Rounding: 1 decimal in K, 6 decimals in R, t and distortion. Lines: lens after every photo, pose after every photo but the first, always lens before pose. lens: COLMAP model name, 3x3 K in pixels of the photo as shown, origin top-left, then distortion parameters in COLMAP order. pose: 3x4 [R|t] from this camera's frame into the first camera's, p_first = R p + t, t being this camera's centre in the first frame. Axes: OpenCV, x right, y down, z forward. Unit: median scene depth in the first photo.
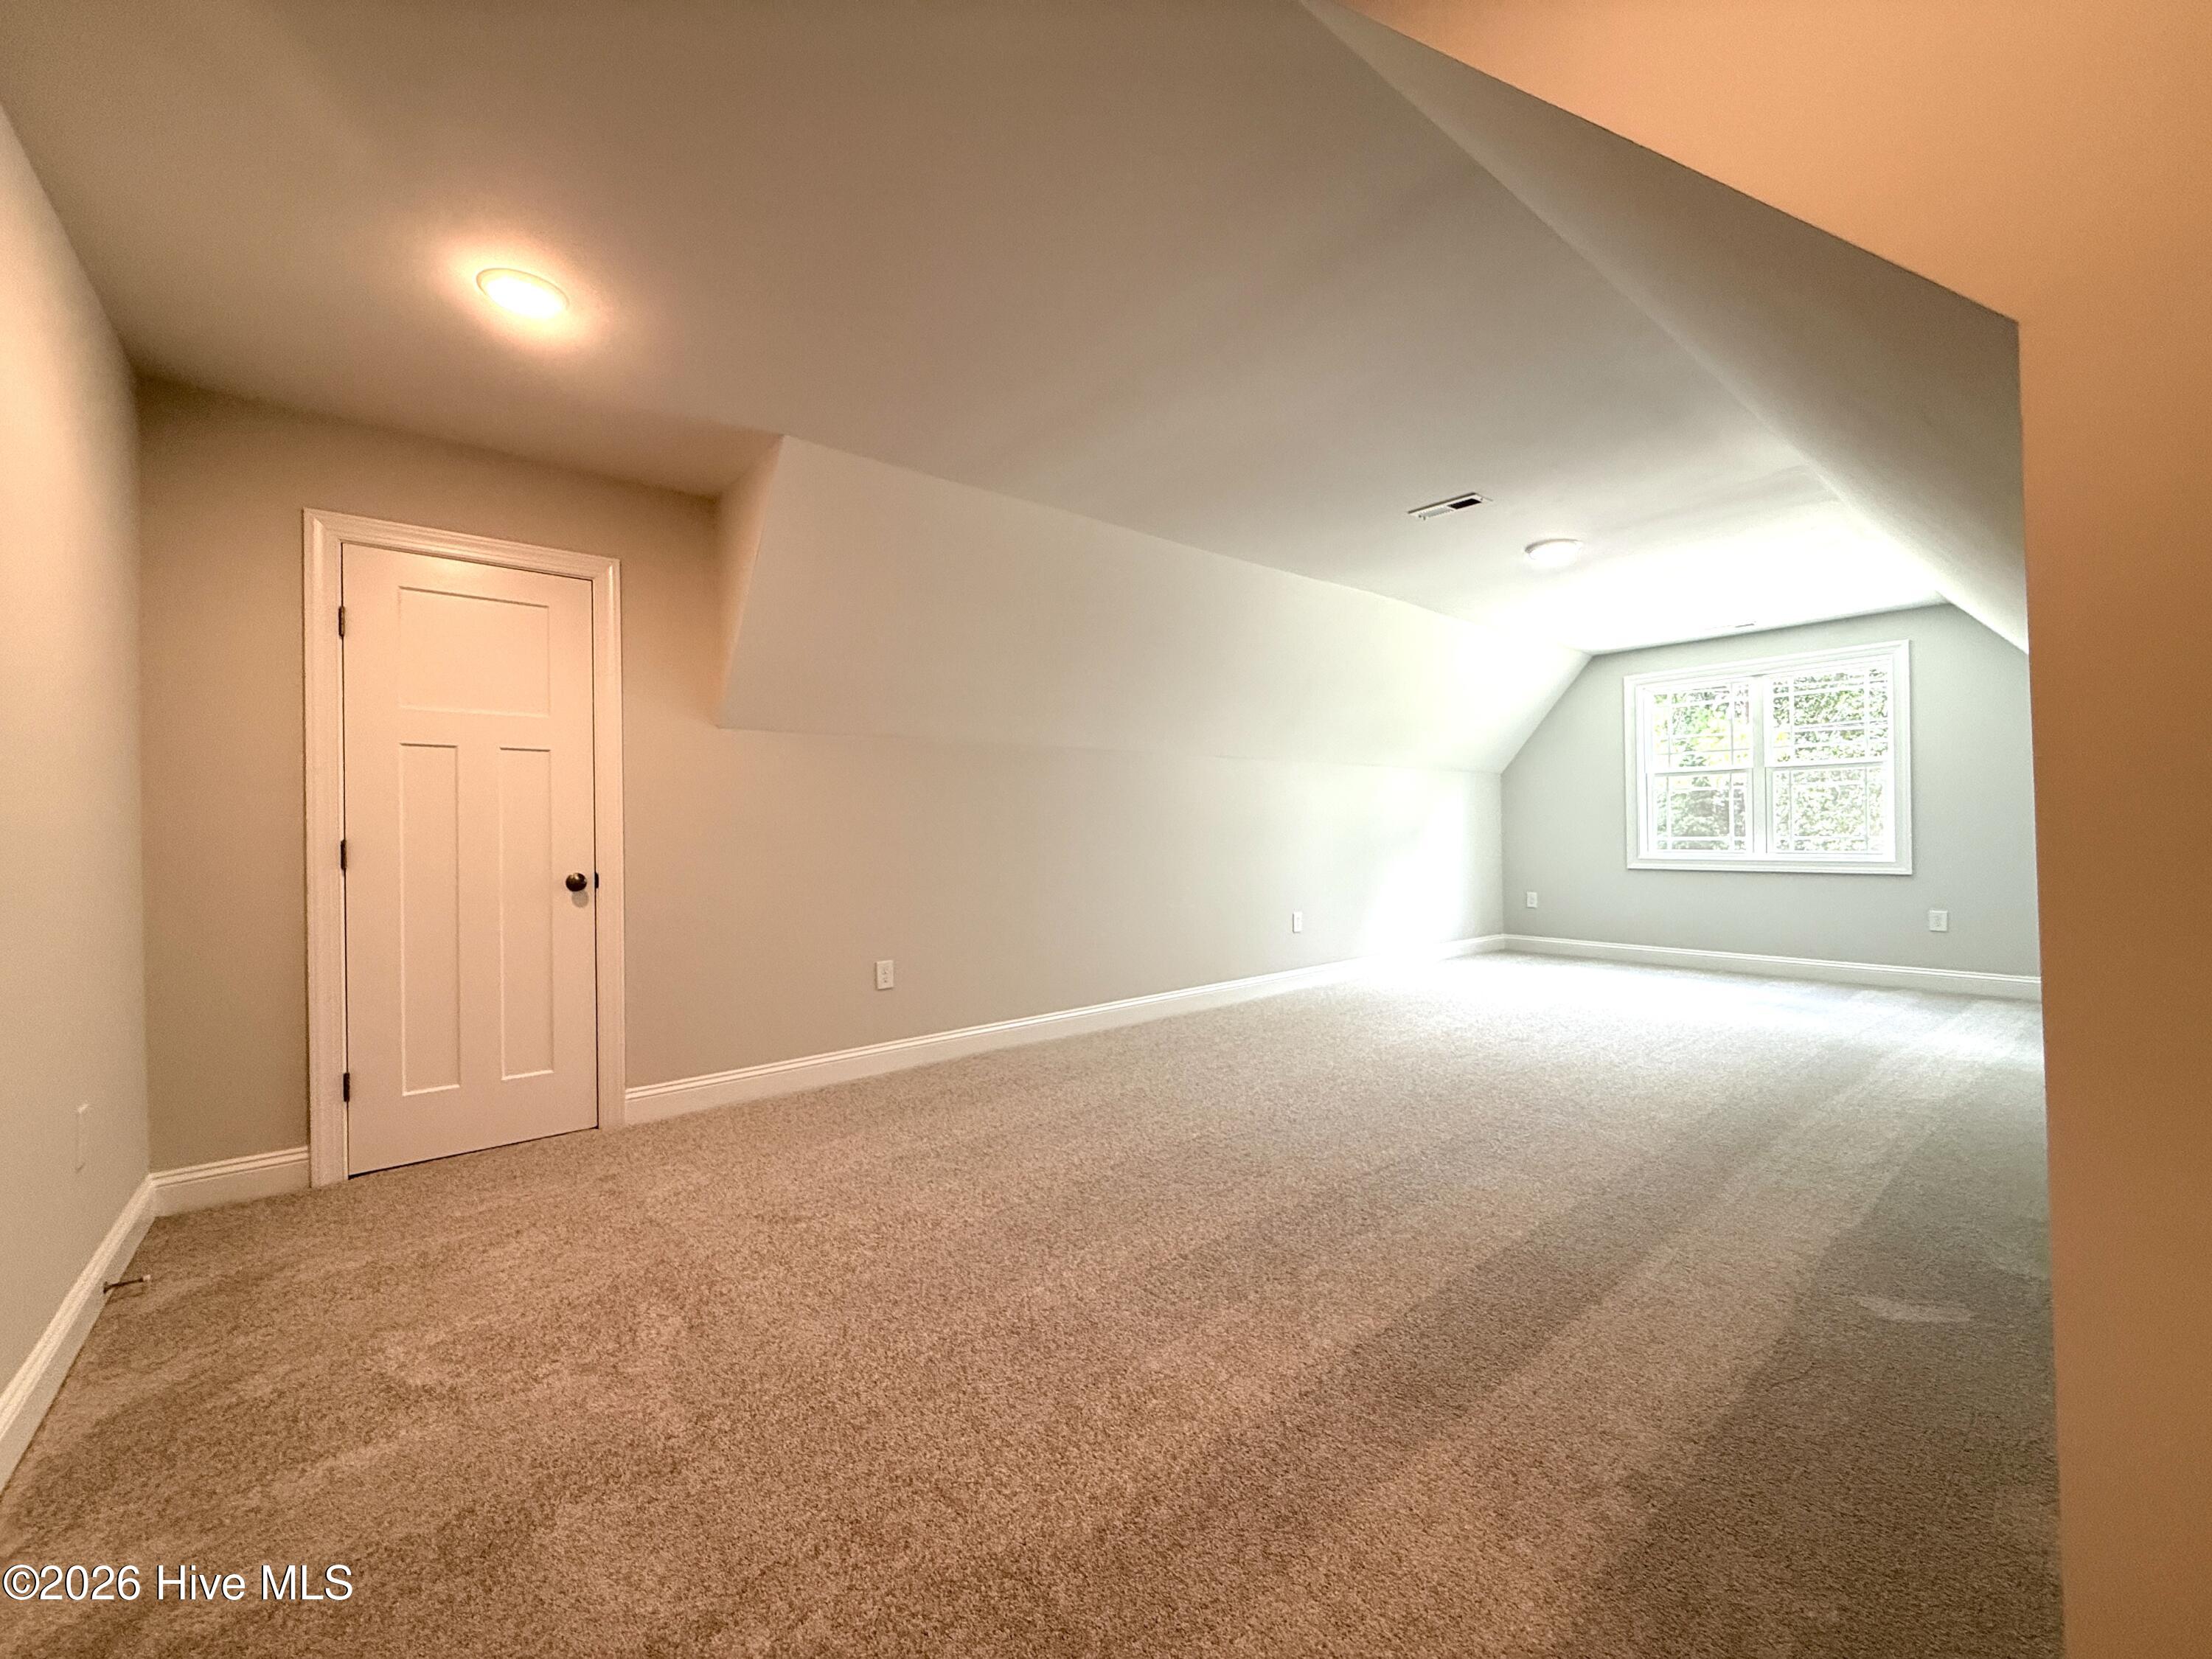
lens RADIAL K [[897.4, 0, 1106.0], [0, 897.4, 829.5], [0, 0, 1]] dist [-0.000877, -0.000014]
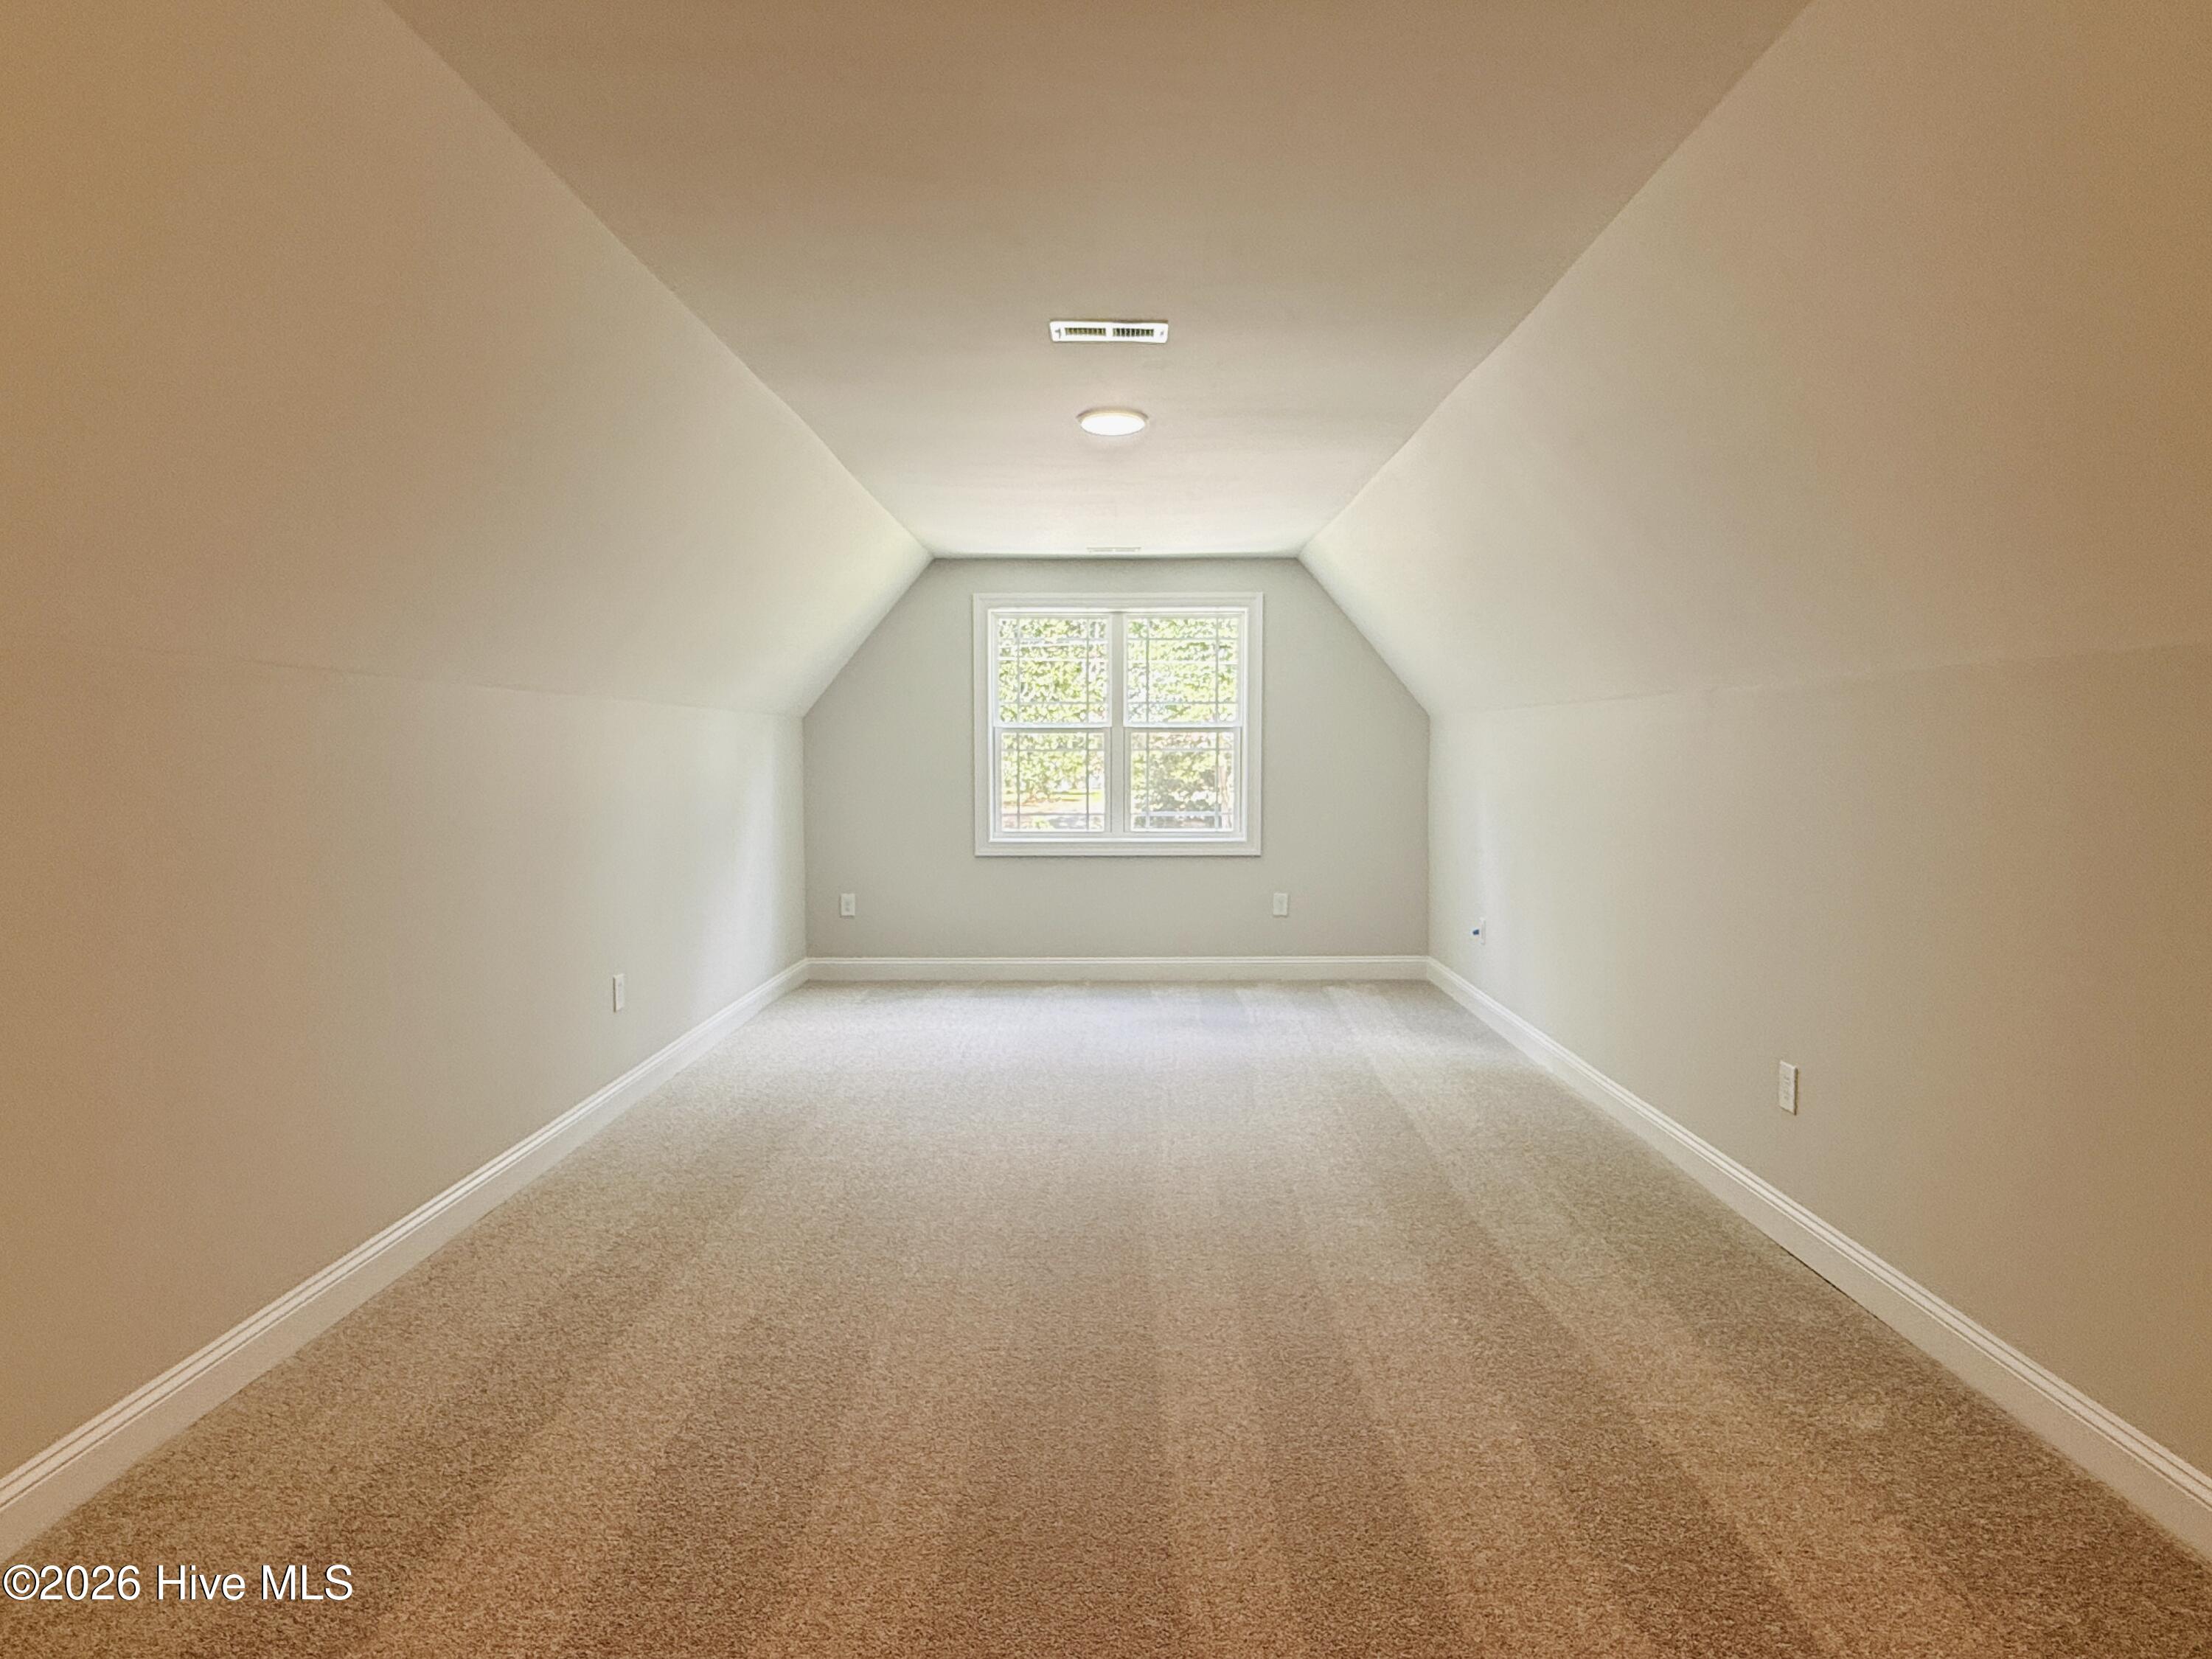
lens RADIAL K [[1318.5, 0, 1106.0], [0, 1318.5, 829.5], [0, 0, 1]] dist [0.002246, 0.000579]
pose [[0.645452, -0.031090, 0.763168, -0.187337], [-0.009692, 0.998757, 0.048885, -0.034210], [-0.763740, -0.038949, 0.644348, 0.234156]]
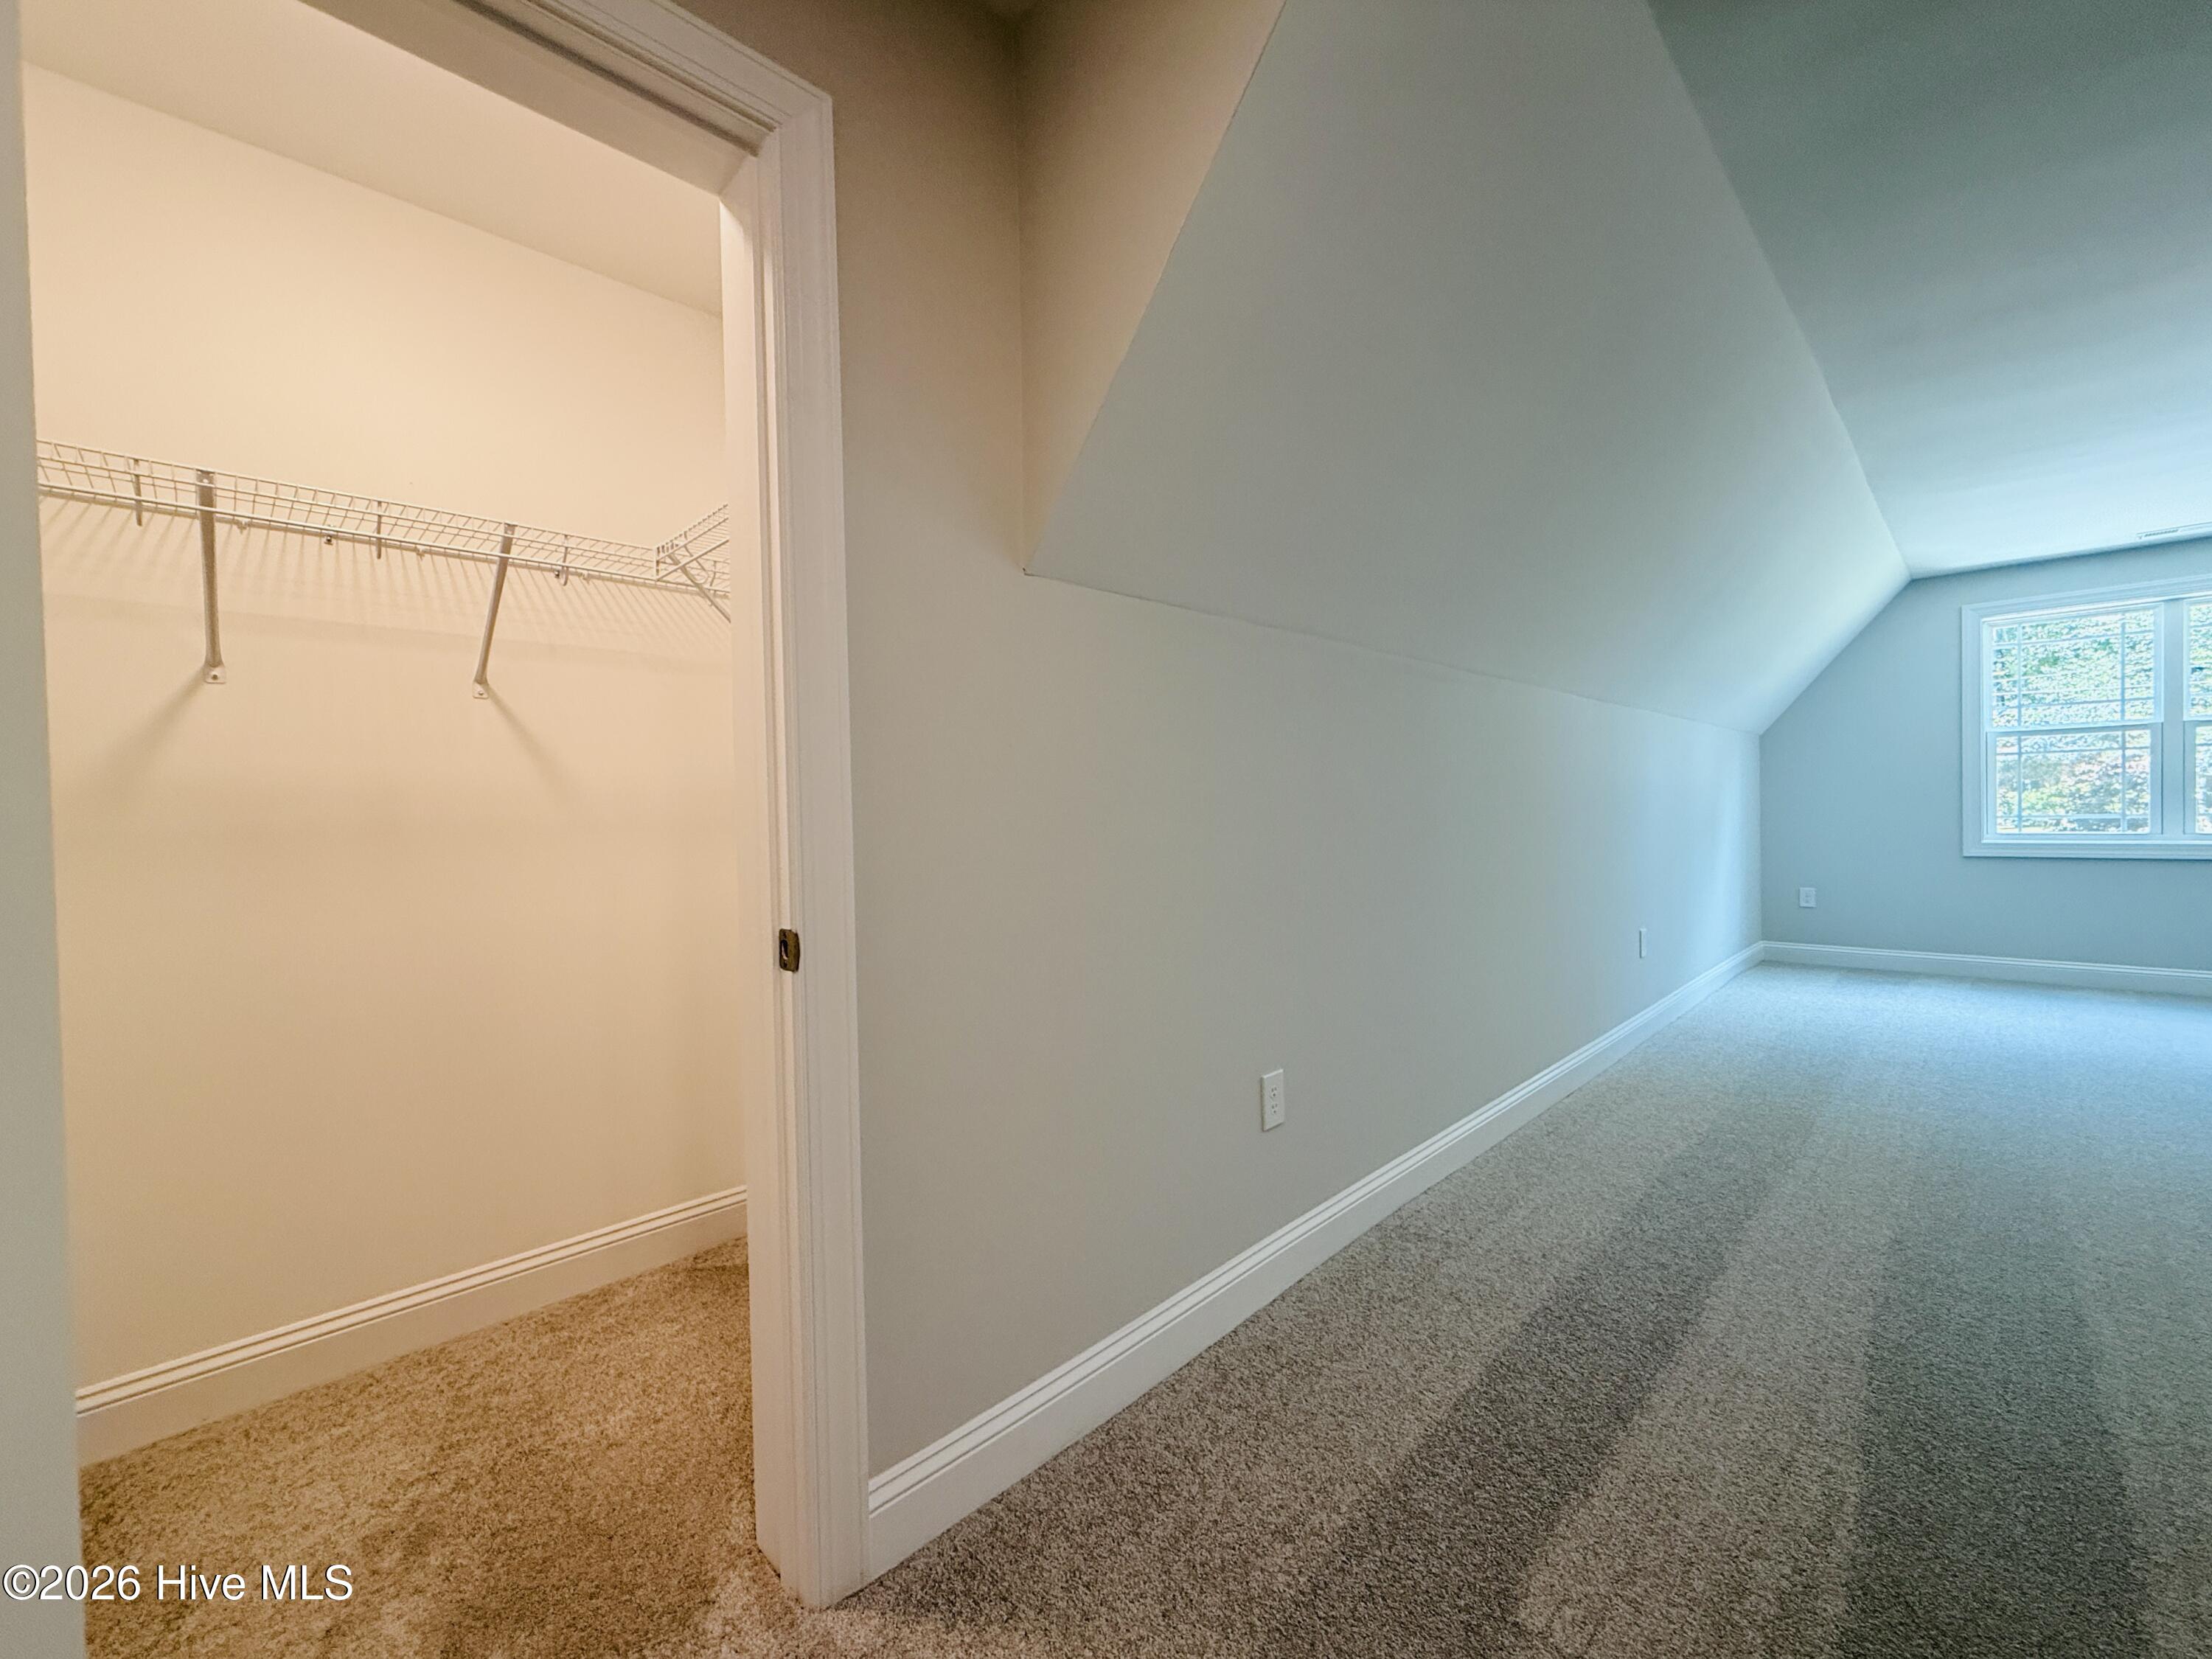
lens RADIAL K [[899.1, 0, 1093.8], [0, 899.1, 827.8], [0, 0, 1]] dist [-0.000482, 0.000107]
pose [[0.995850, -0.009284, 0.090537, -0.244611], [0.007904, 0.999847, 0.015582, 0.001070], [-0.090668, -0.014802, 0.995771, 0.319027]]
